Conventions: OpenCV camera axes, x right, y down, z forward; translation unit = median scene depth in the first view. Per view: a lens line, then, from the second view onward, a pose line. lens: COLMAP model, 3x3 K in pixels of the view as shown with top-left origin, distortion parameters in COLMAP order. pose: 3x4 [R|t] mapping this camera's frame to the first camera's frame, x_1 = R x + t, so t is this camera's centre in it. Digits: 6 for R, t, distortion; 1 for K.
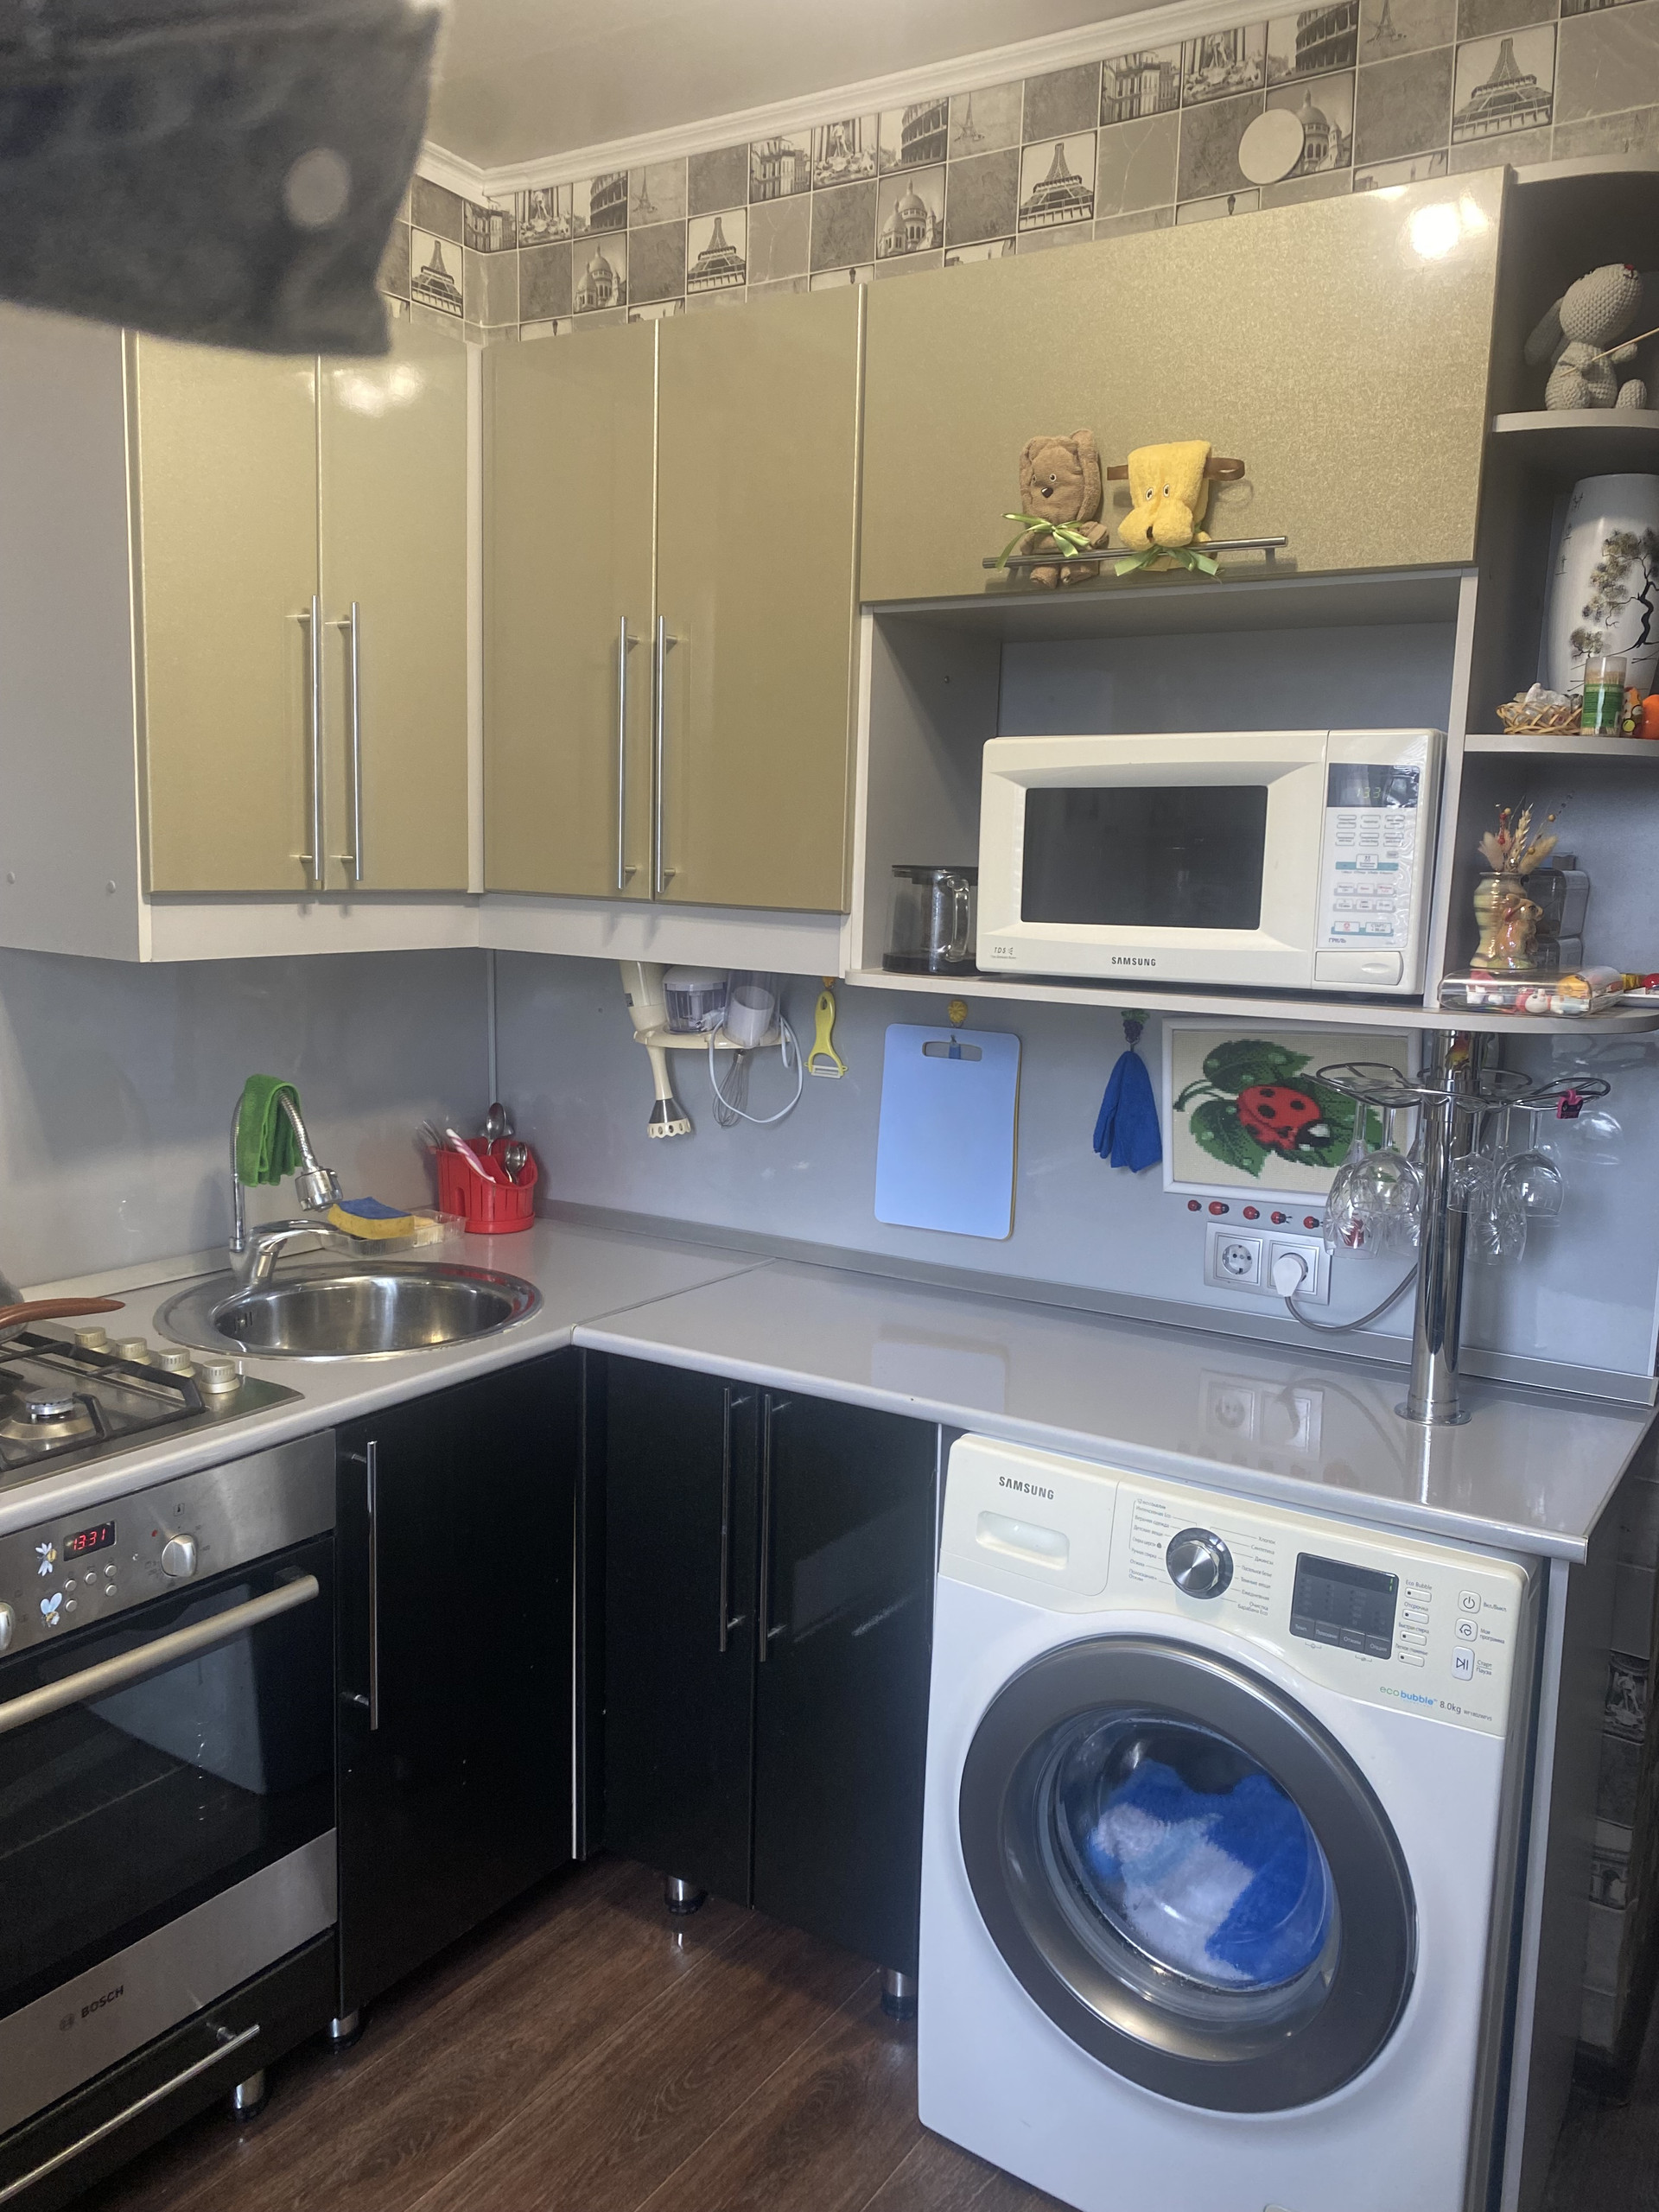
lens RADIAL K [[1696.2, 0, 834.9], [0, 1696.2, 1096.0], [0, 0, 1]] dist [0.060212, -0.067765]
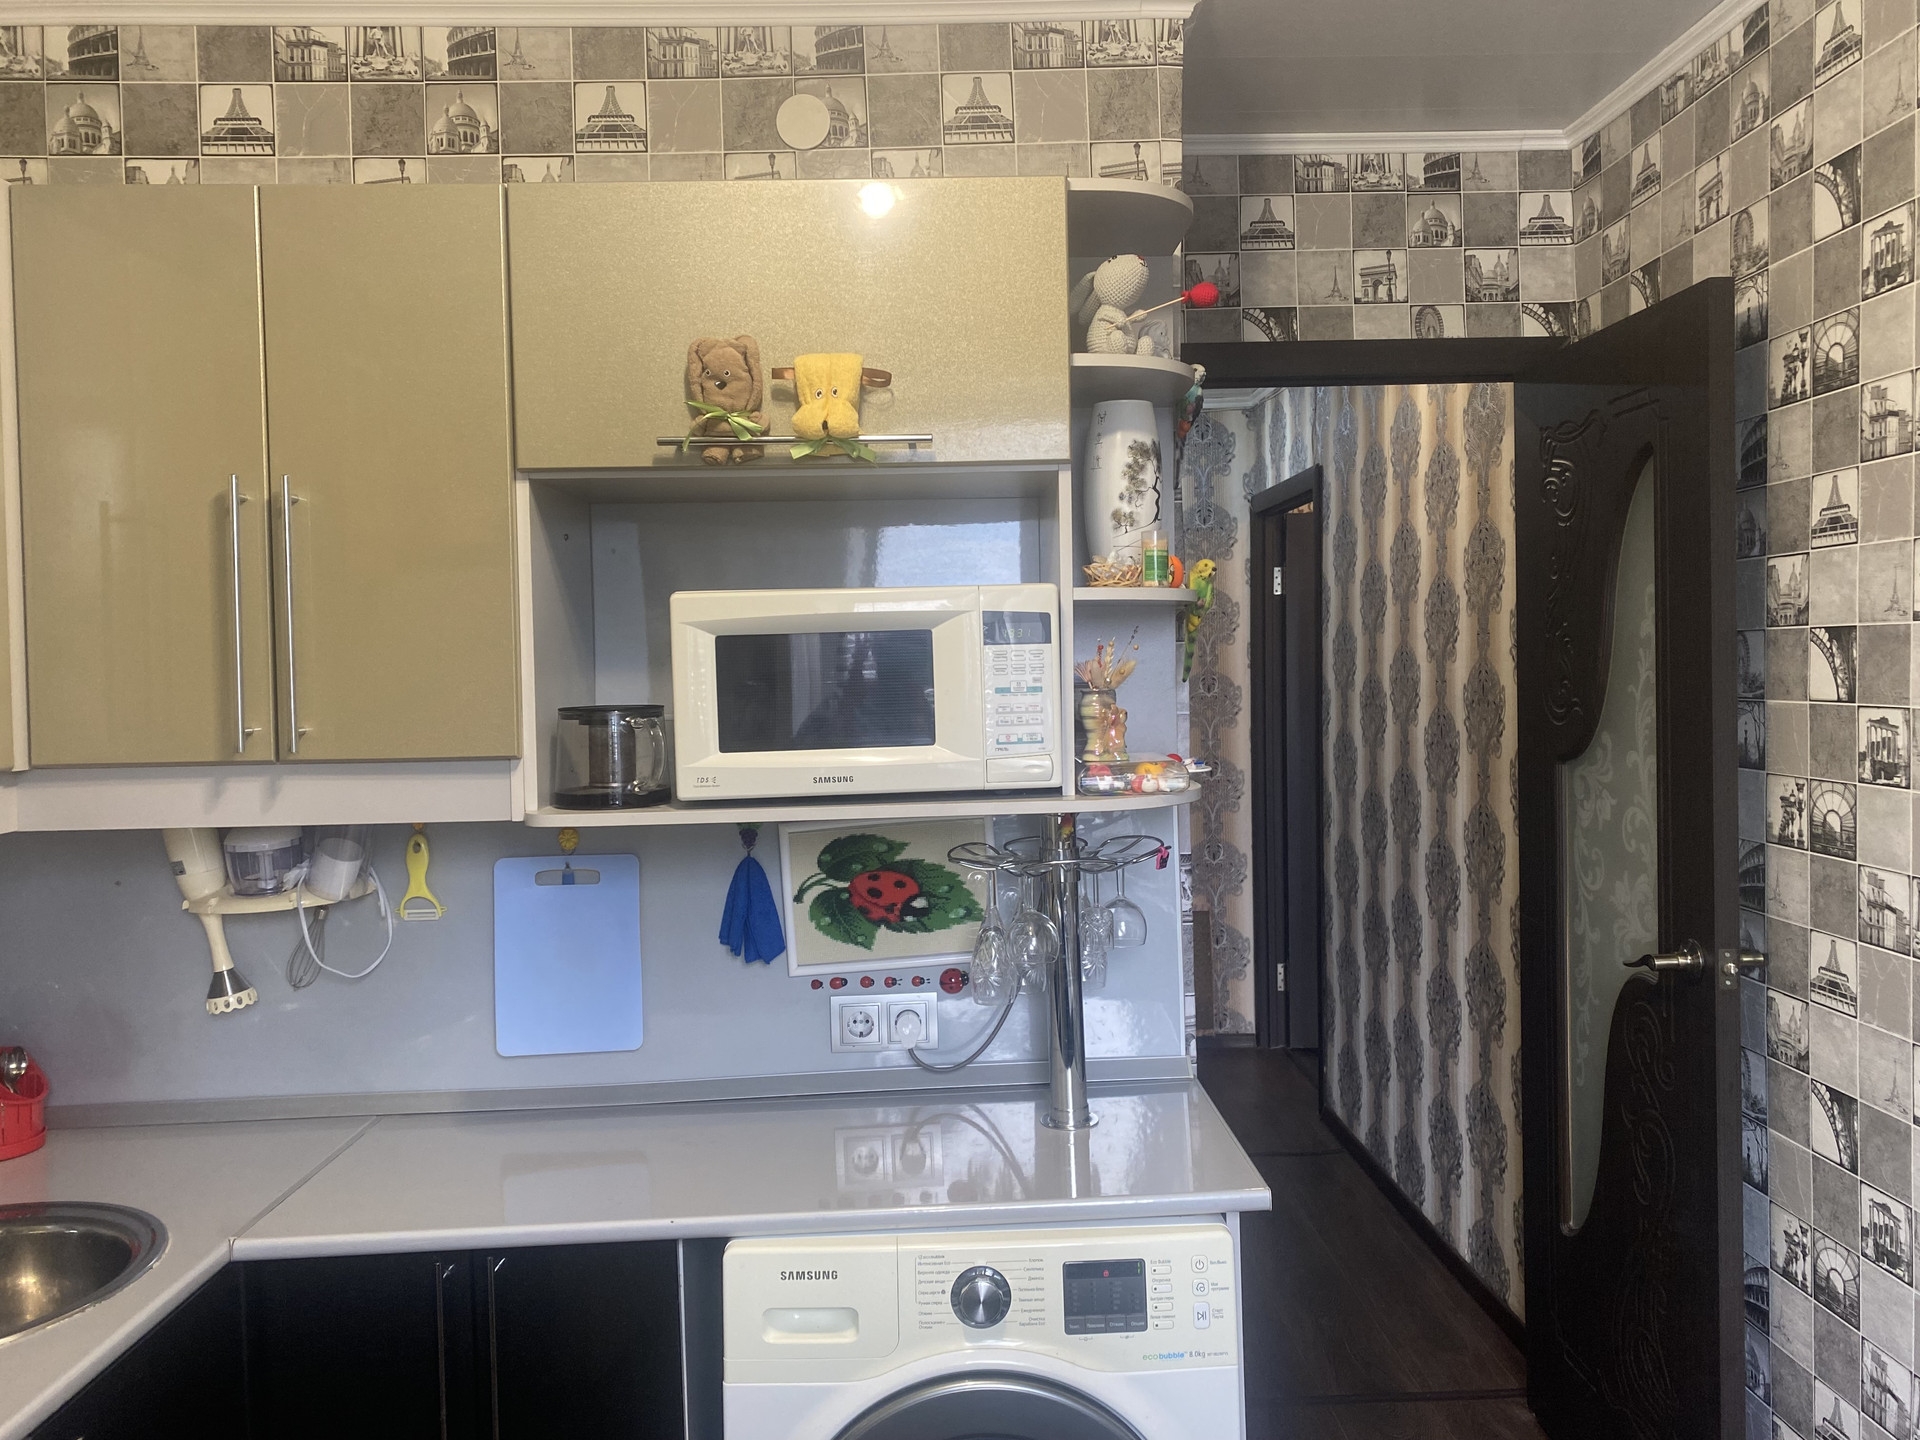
lens RADIAL K [[1472.3, 0, 904.2], [0, 1472.3, 688.9], [0, 0, 1]] dist [0.060212, -0.067765]
pose [[0.825311, -0.060500, 0.561428, -0.312034], [0.125760, 0.988966, -0.078298, -0.051203], [-0.550496, 0.135226, 0.823813, 0.126022]]
